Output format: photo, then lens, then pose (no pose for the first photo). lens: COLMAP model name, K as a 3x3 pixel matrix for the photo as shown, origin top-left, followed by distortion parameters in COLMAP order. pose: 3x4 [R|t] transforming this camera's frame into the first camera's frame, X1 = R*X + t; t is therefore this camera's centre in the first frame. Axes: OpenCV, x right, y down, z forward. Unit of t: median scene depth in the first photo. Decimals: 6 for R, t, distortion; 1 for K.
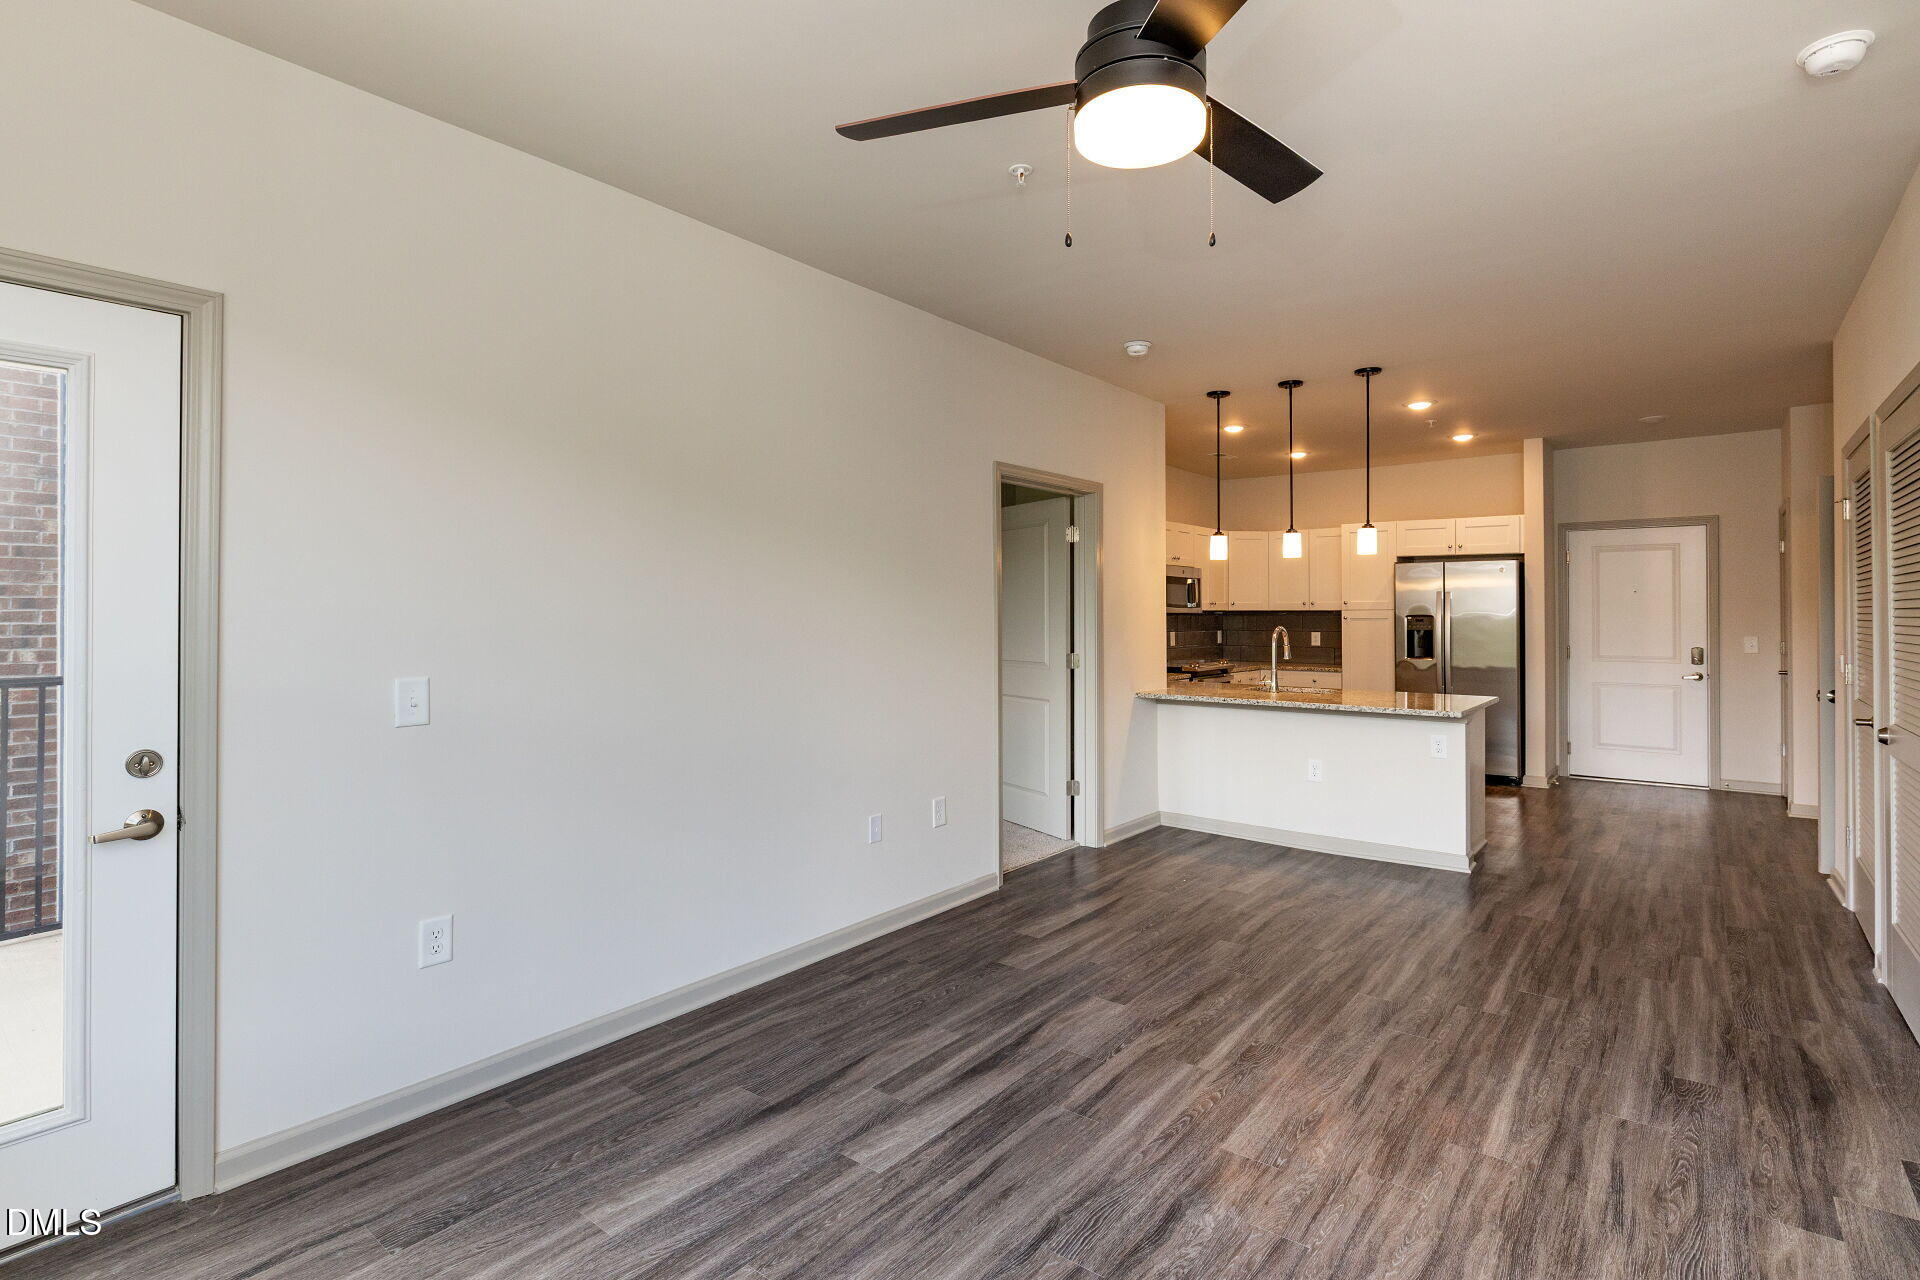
lens RADIAL K [[929.9, 0, 972.7], [0, 929.9, 603.1], [0, 0, 1]] dist [-0.004665, -0.000761]
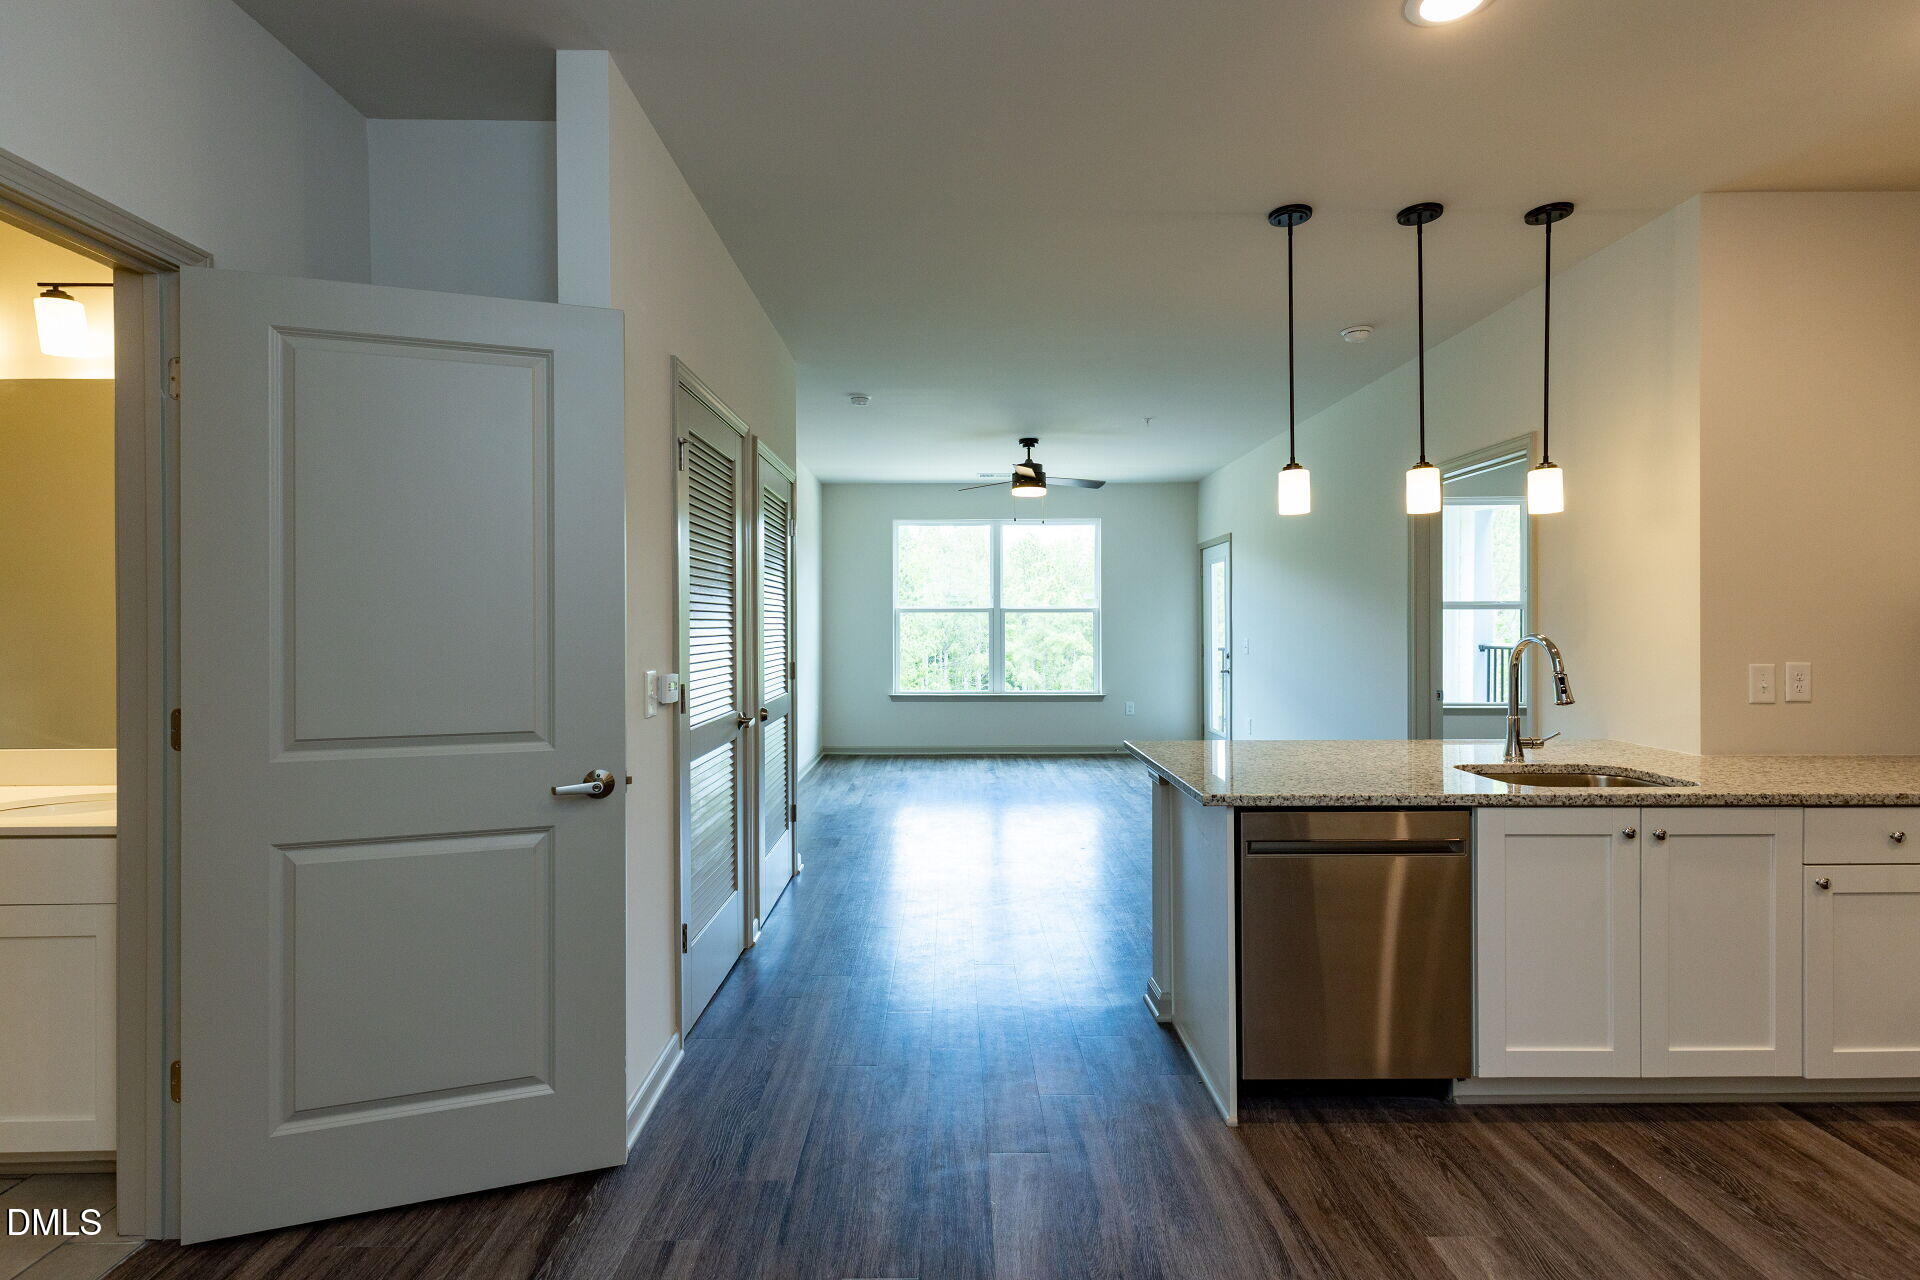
lens RADIAL K [[901.1, 0, 954.7], [0, 901.1, 630.6], [0, 0, 1]] dist [0.002664, 0.000141]
pose [[-0.785260, 0.008105, -0.619114, 1.035773], [0.010836, 0.999941, -0.000653, 0.025000], [0.619072, -0.007222, -0.785301, 1.418414]]
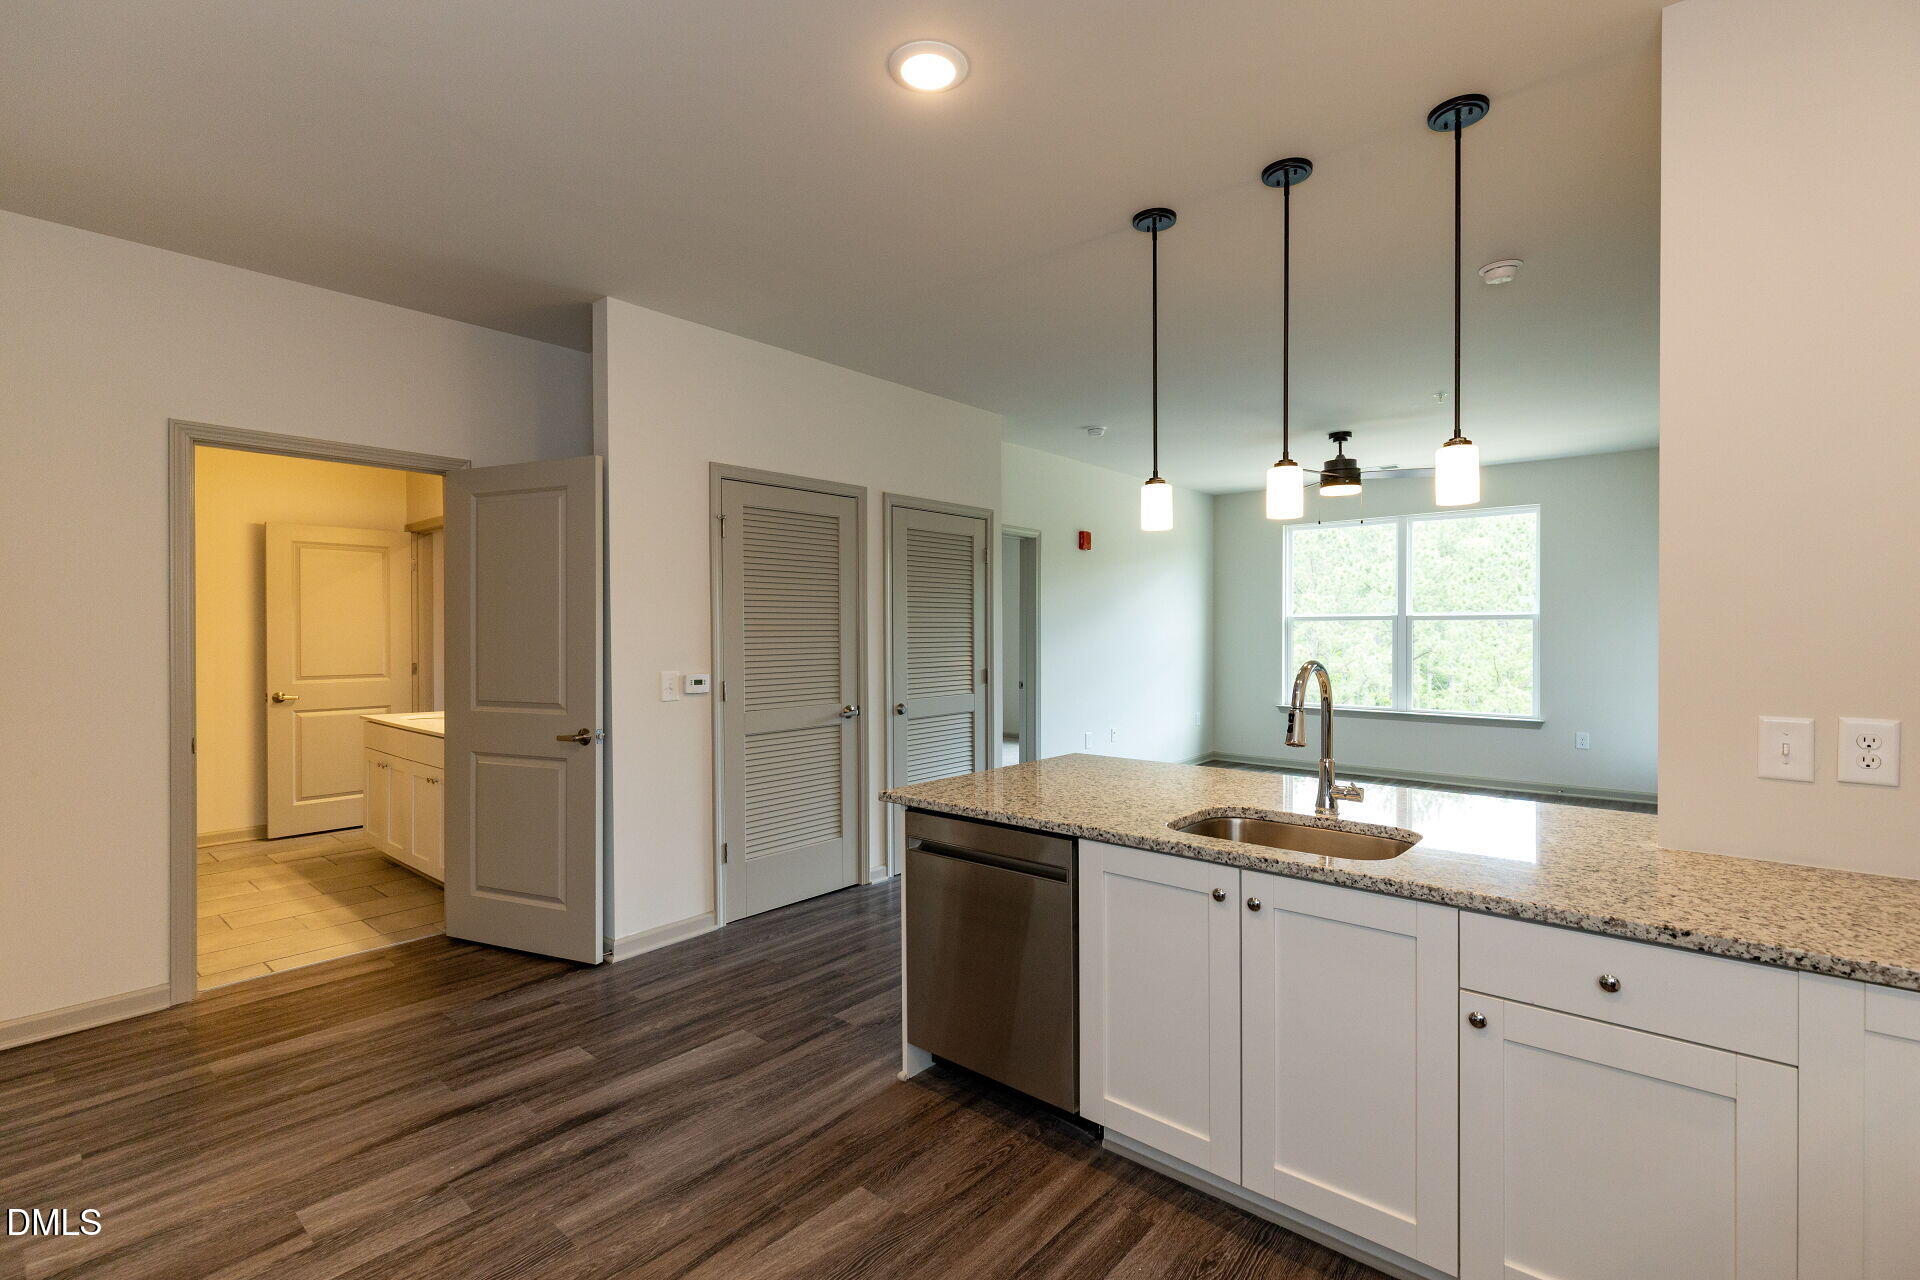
lens RADIAL K [[876.1, 0, 947.0], [0, 876.1, 637.4], [0, 0, 1]] dist [0.001752, -0.000076]
pose [[-0.998251, 0.004386, 0.058955, 0.560600], [0.004272, 0.999989, -0.002065, 0.018655], [-0.058963, -0.001809, -0.998259, 1.670261]]
